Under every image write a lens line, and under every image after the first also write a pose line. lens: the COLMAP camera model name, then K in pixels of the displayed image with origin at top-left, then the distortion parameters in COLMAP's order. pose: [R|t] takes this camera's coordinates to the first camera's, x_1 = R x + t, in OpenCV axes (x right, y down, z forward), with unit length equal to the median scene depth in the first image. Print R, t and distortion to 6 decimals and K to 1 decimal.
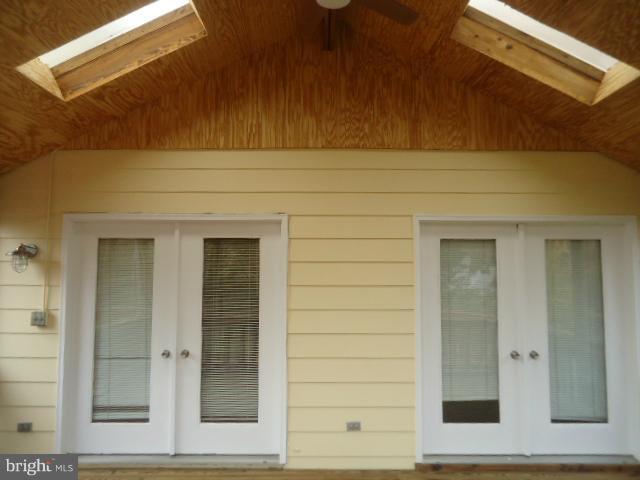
lens RADIAL K [[463.0, 0, 317.3], [0, 463.0, 235.9], [0, 0, 1]] dist [-0.017032, 0.010549]
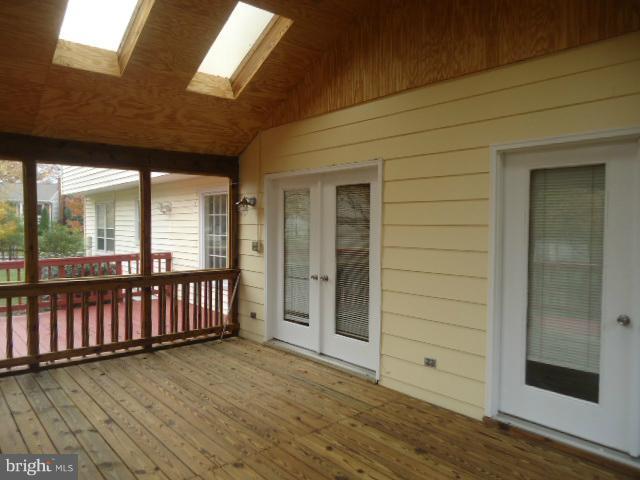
lens RADIAL K [[463.0, 0, 319.9], [0, 463.0, 237.9], [0, 0, 1]] dist [-0.017032, 0.010549]
pose [[0.653304, 0.023622, -0.756727, 0.662571], [0.052642, 0.995677, 0.076528, 0.045827], [0.755263, -0.089832, 0.649236, 0.171447]]
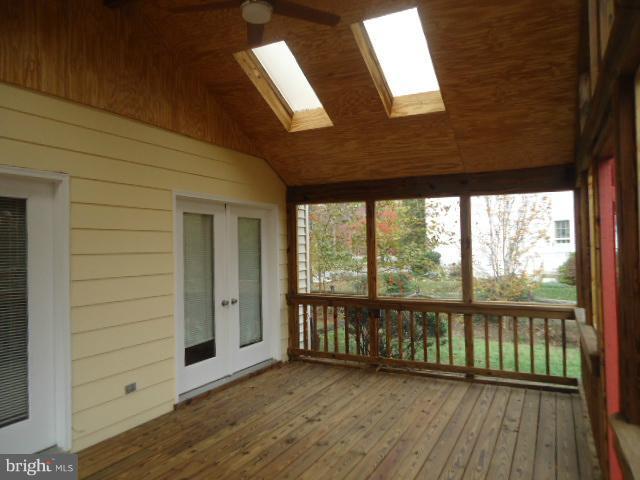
lens RADIAL K [[463.0, 0, 319.6], [0, 463.0, 238.9], [0, 0, 1]] dist [-0.017032, 0.010549]
pose [[0.449934, 0.007729, 0.893029, -0.636509], [-0.048148, 0.998718, 0.015615, 0.039284], [-0.891763, -0.050024, 0.449729, 0.165835]]
